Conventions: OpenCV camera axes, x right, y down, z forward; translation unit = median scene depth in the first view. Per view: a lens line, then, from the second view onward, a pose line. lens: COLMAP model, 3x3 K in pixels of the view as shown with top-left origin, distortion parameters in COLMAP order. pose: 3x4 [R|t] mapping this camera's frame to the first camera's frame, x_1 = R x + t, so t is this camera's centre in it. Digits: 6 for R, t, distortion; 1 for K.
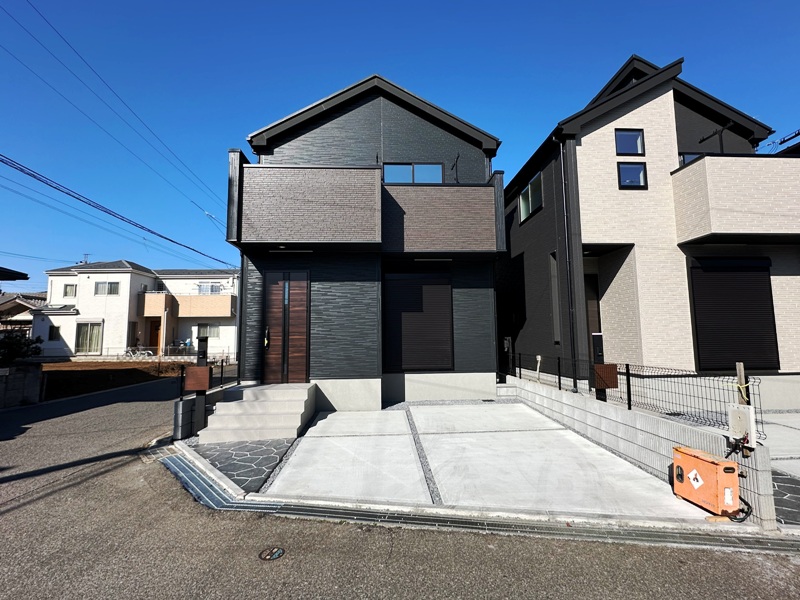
lens RADIAL K [[386.5, 0, 400.0], [0, 386.5, 300.0], [0, 0, 1]] dist [-0.002537, -0.000333]
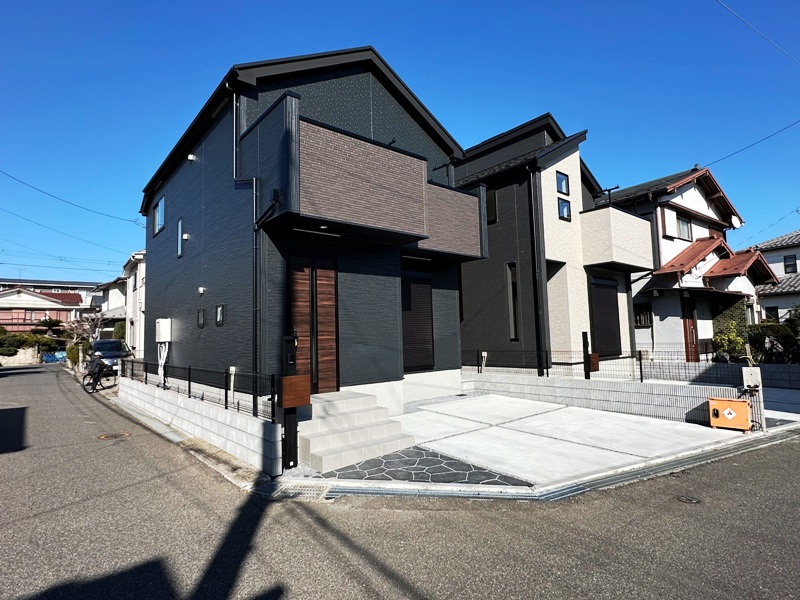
lens RADIAL K [[437.1, 0, 400.0], [0, 437.1, 300.0], [0, 0, 1]] dist [-0.000692, 0.000316]
pose [[0.796836, 0.039701, 0.602890, -0.705365], [-0.040410, 0.999106, -0.012383, 0.021073], [-0.602843, -0.014496, 0.797728, 0.156106]]
